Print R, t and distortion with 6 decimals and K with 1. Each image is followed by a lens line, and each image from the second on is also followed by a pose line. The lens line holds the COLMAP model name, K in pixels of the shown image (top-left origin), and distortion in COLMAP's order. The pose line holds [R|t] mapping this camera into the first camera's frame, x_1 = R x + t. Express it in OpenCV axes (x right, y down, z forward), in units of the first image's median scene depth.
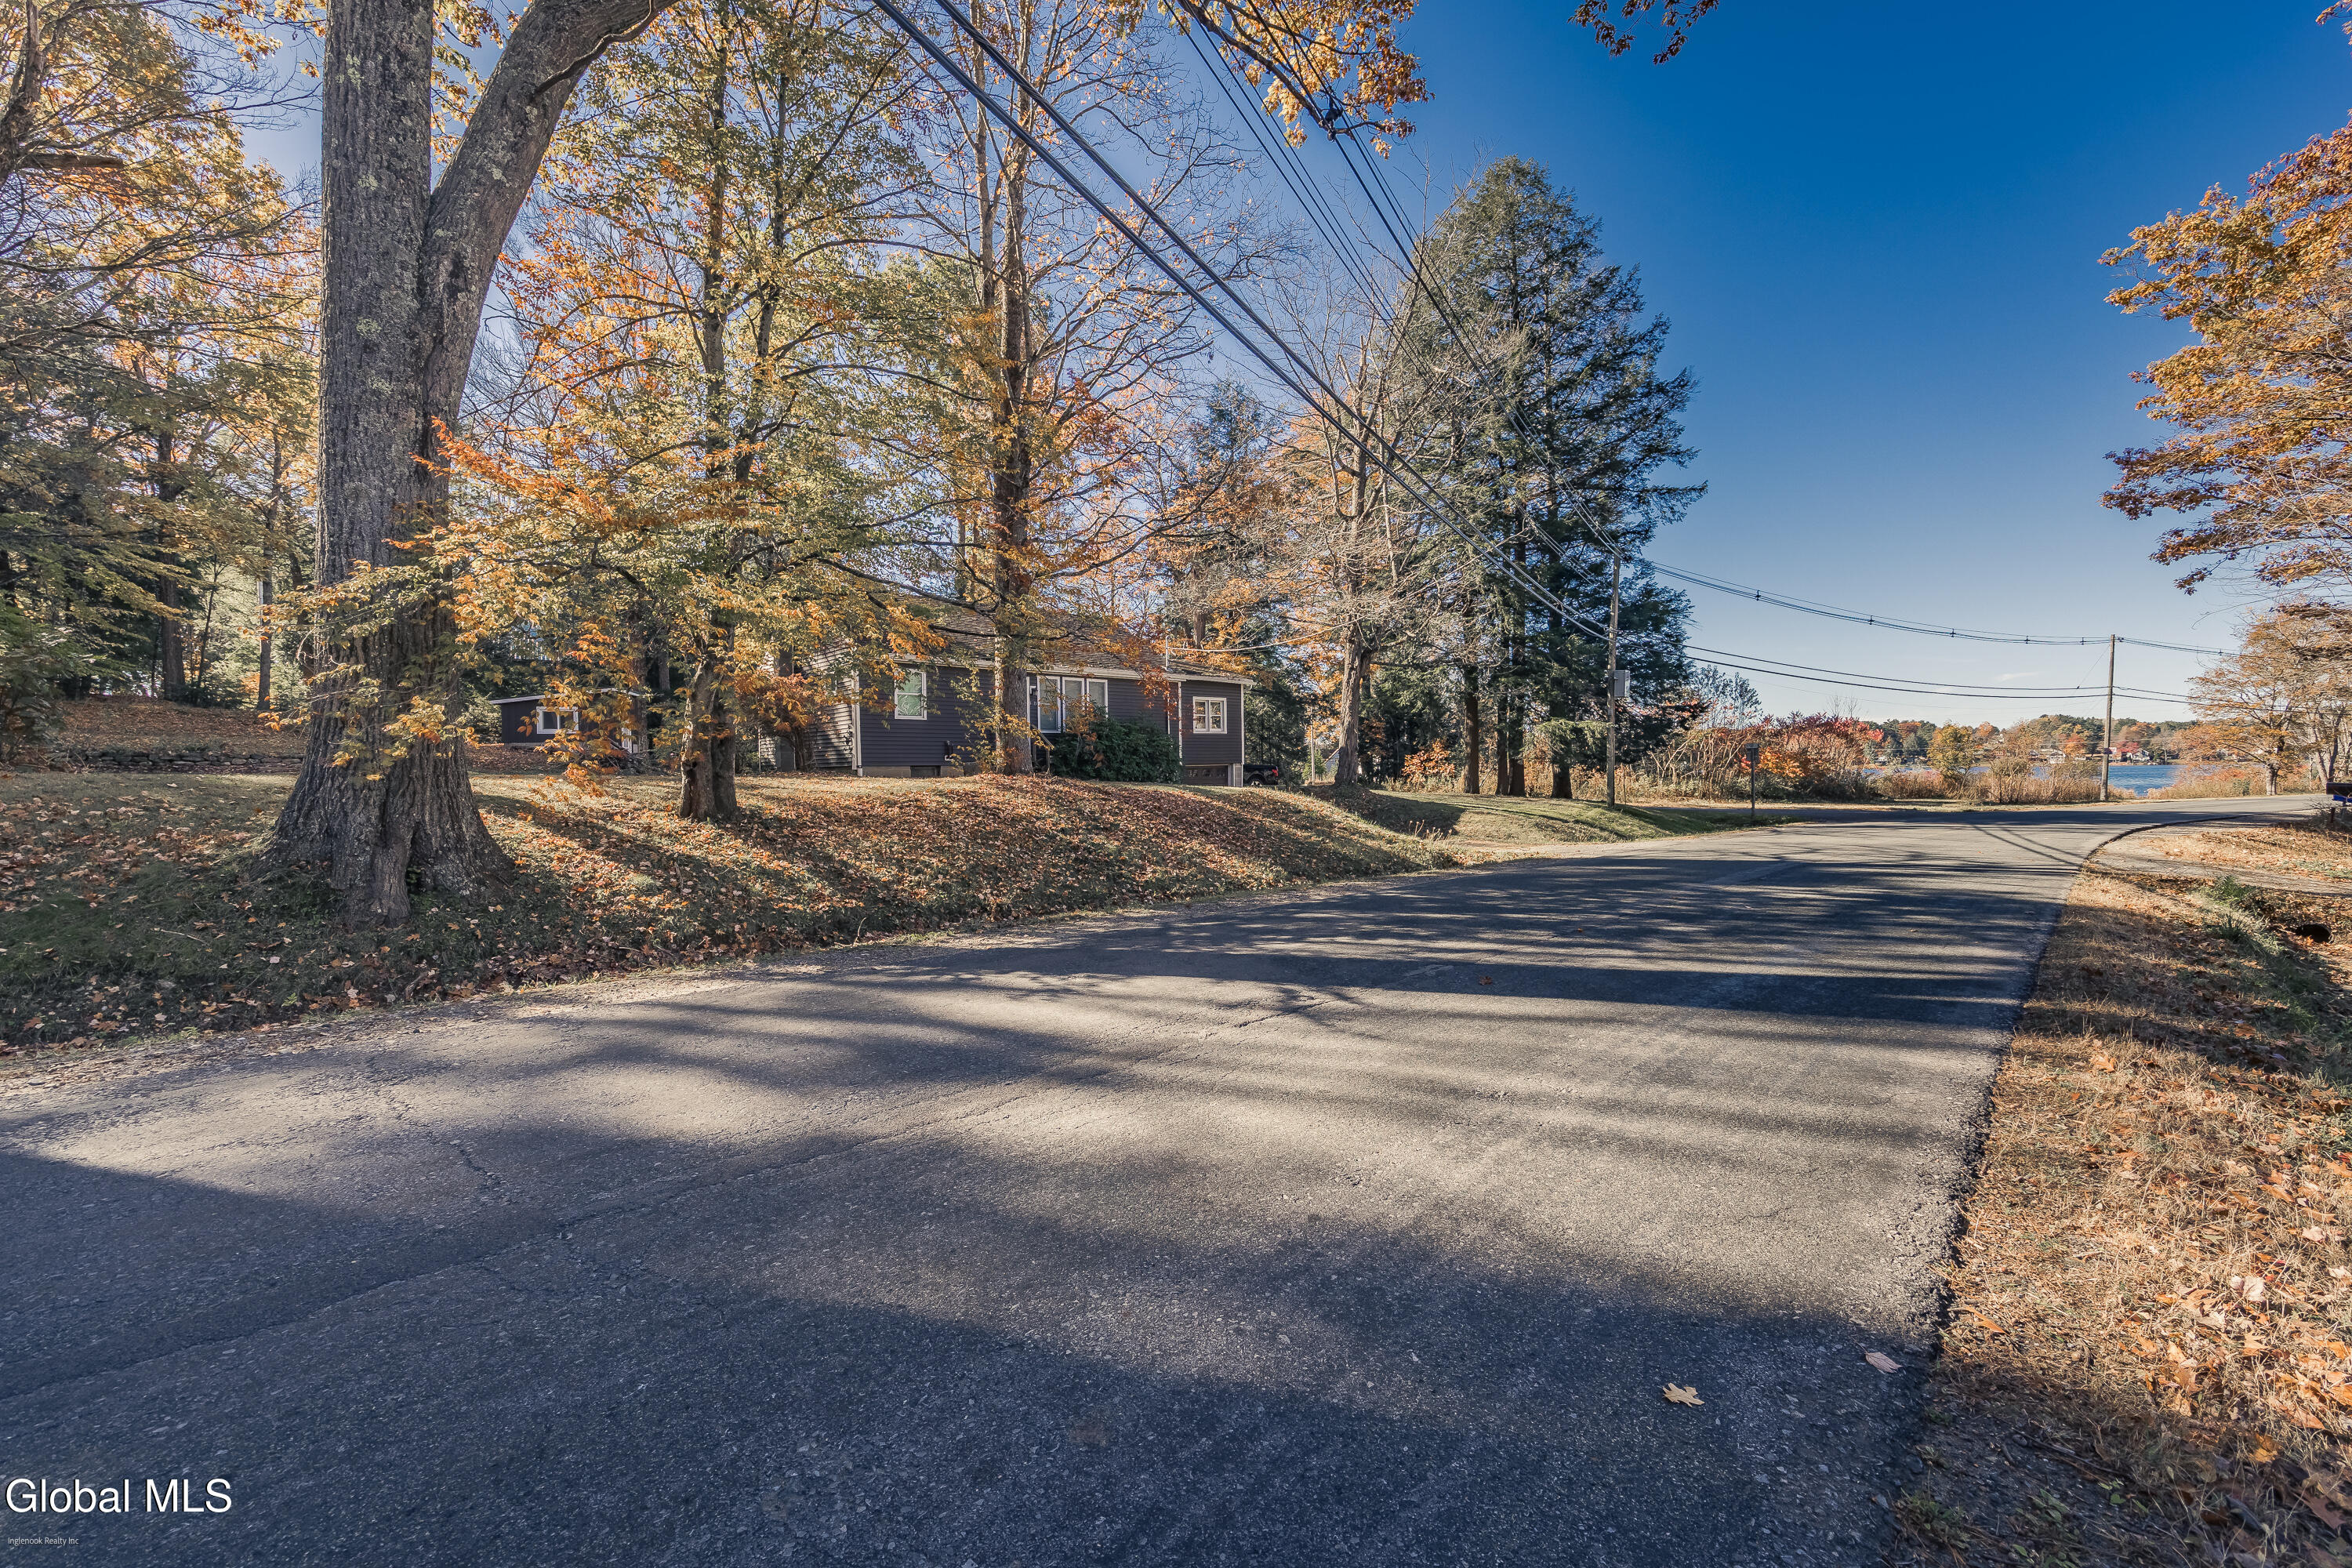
lens RADIAL K [[942.2, 0, 1173.9], [0, 942.2, 788.7], [0, 0, 1]] dist [0.000295, 0.000562]
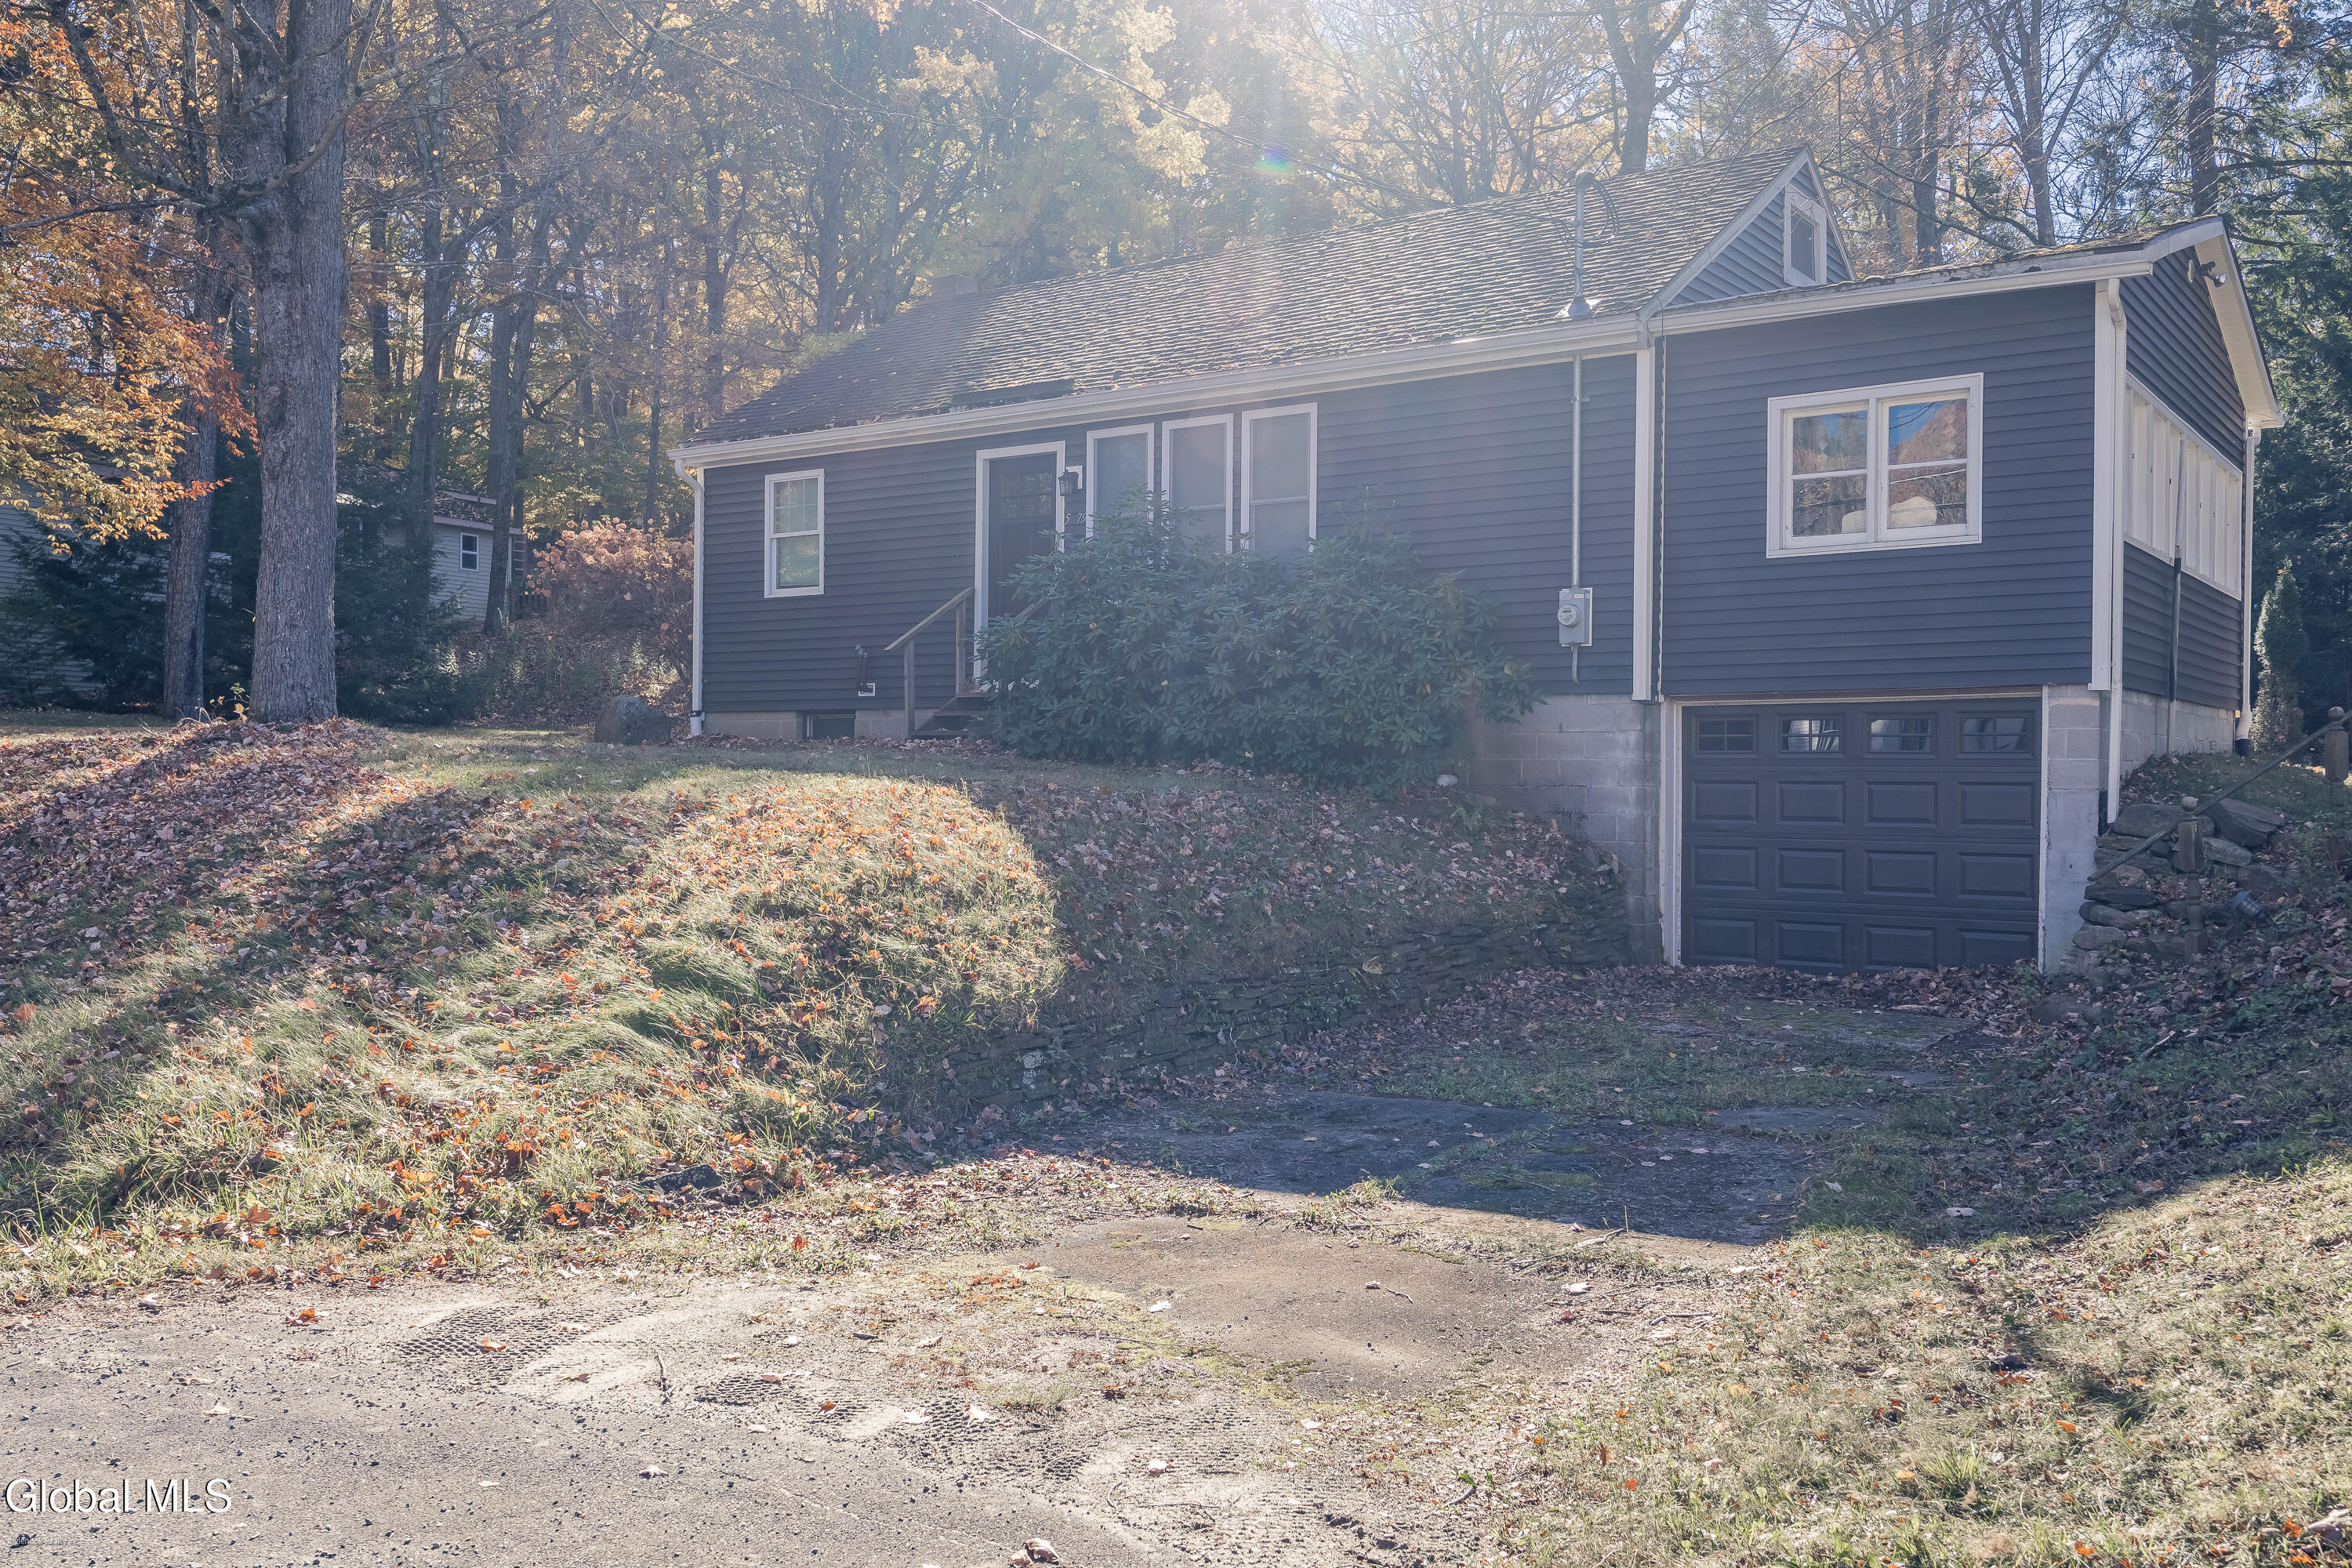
lens RADIAL K [[1984.3, 0, 1194.0], [0, 1984.3, 782.5], [0, 0, 1]] dist [0.007064, 0.009423]
pose [[0.235385, 0.009366, -0.971857, 0.445714], [-0.029593, 0.999559, 0.002465, -0.001597], [0.971452, 0.028180, 0.235558, 0.733143]]
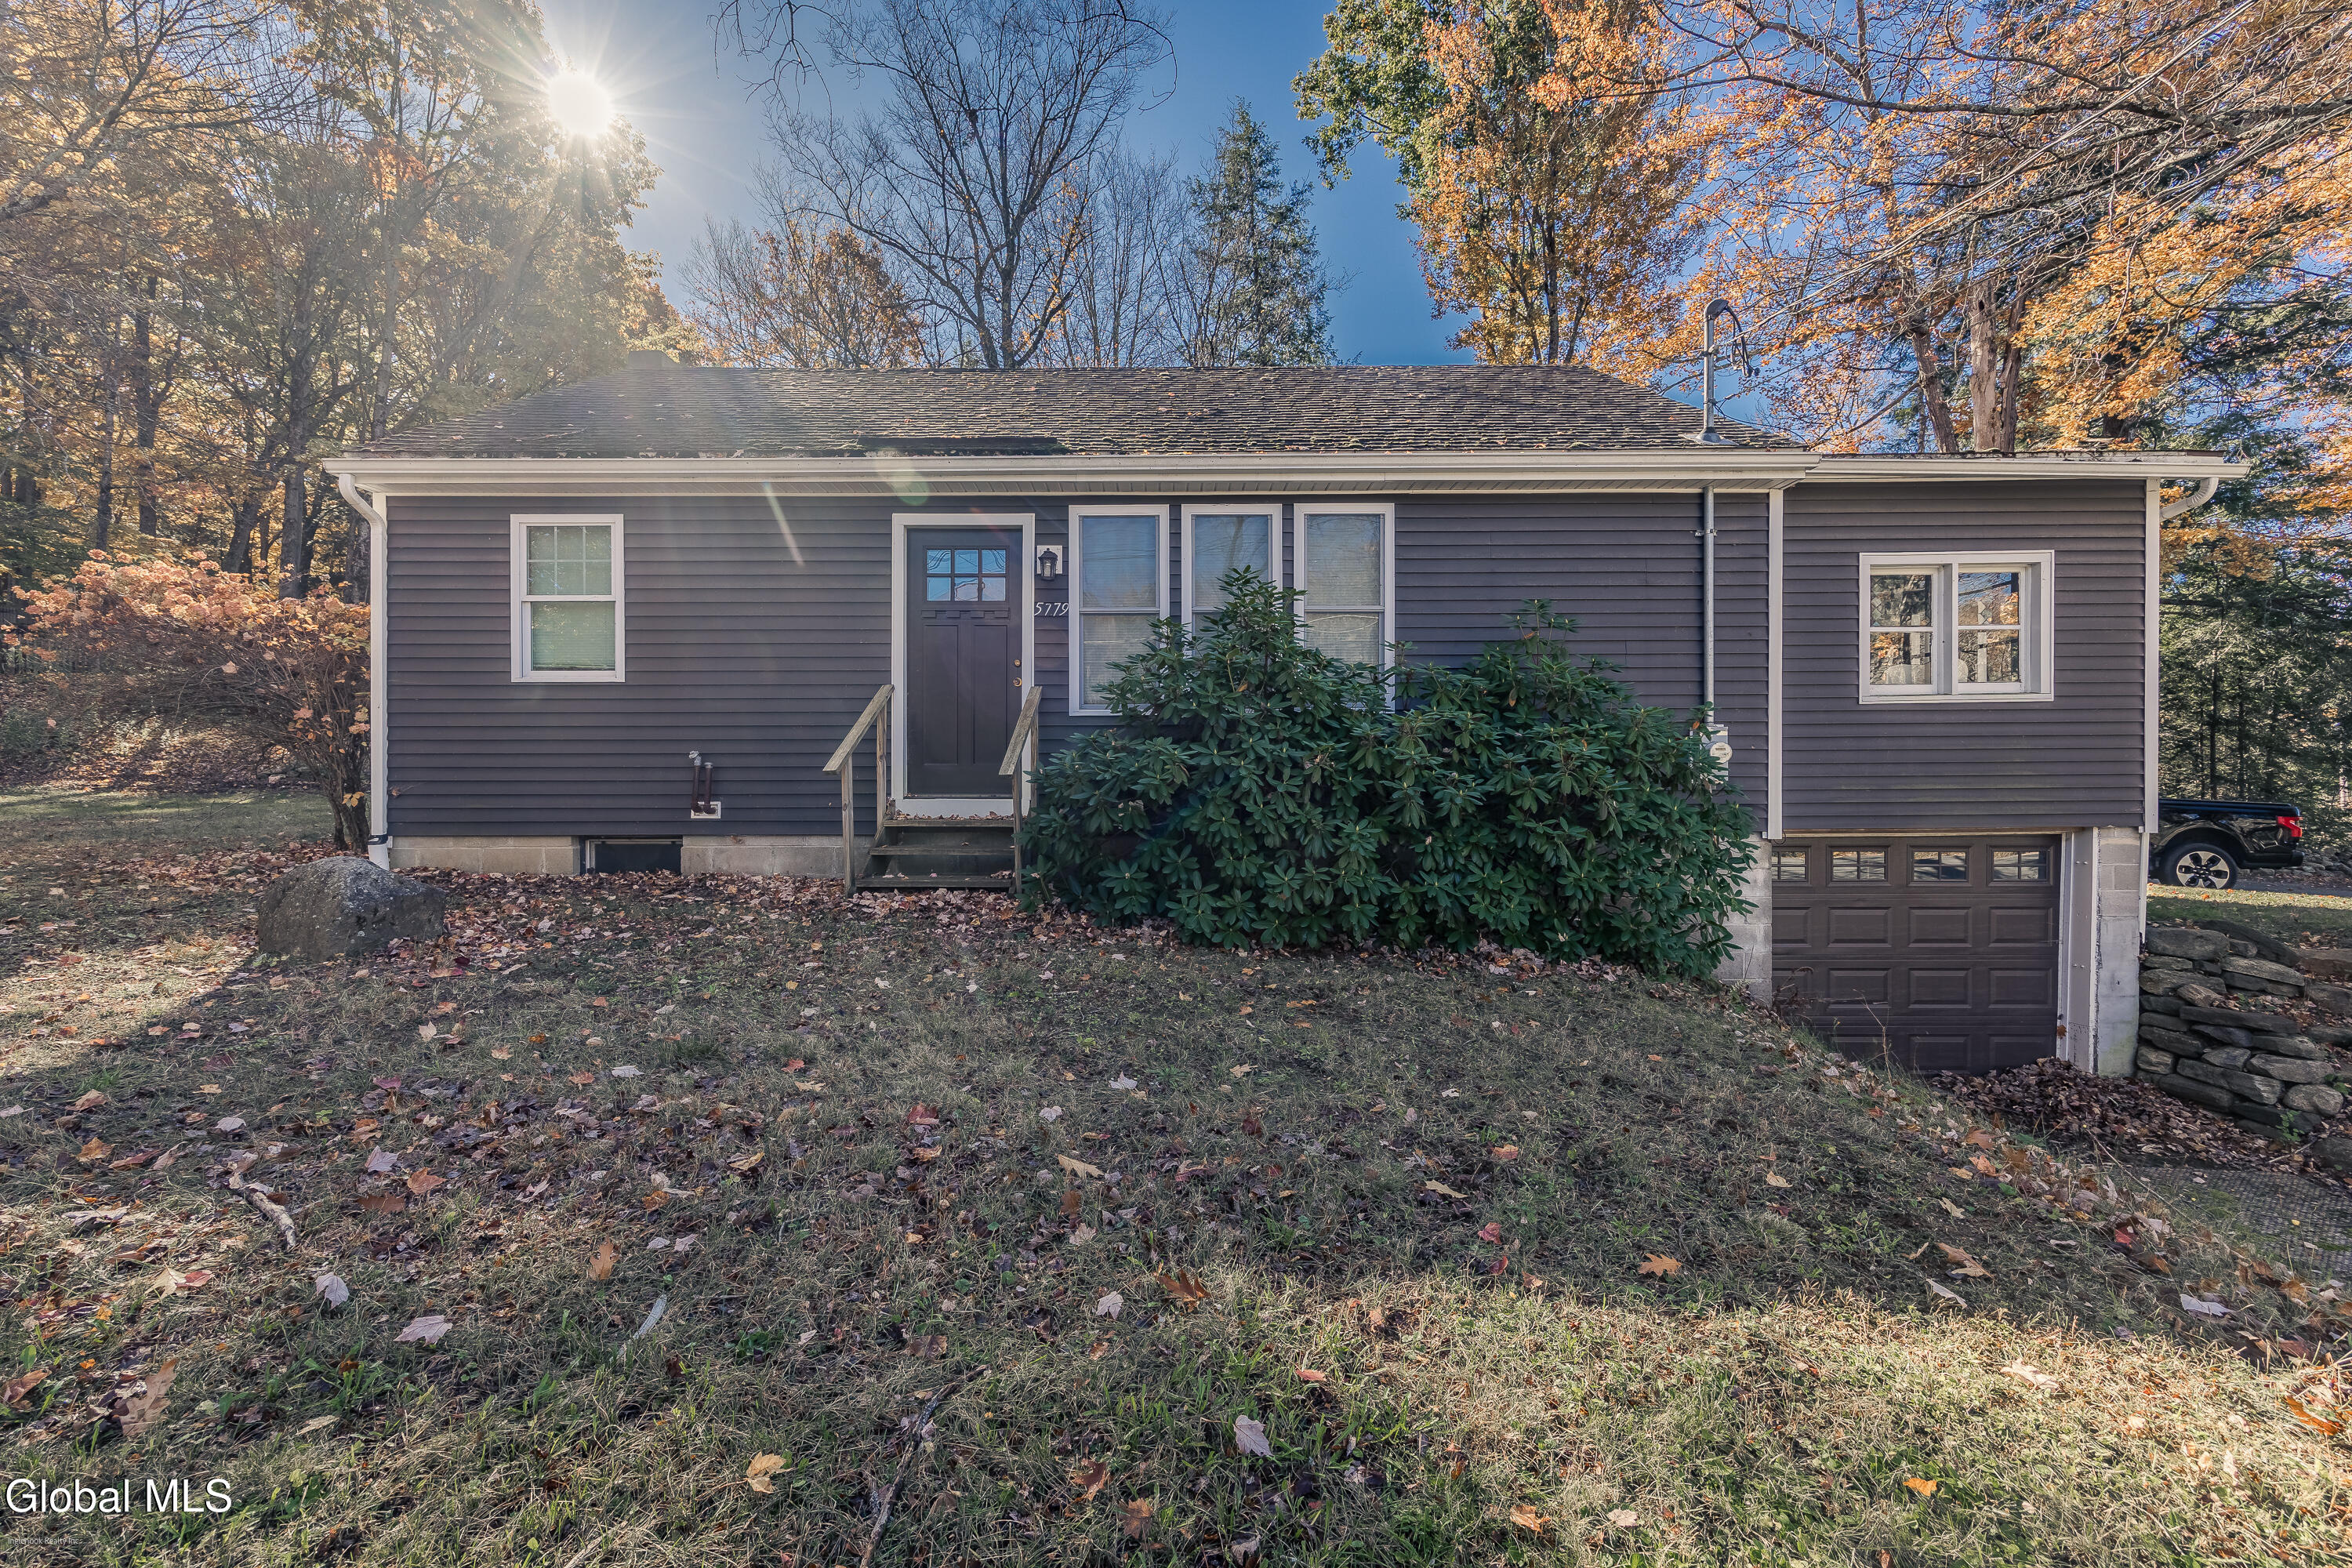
lens RADIAL K [[942.2, 0, 1183.1], [0, 942.2, 778.3], [0, 0, 1]] dist [0.000295, 0.000562]
pose [[0.748959, 0.010128, -0.662539, 0.049638], [-0.016811, 0.999852, -0.003719, -0.035112], [0.662403, 0.013923, 0.749019, 0.685592]]
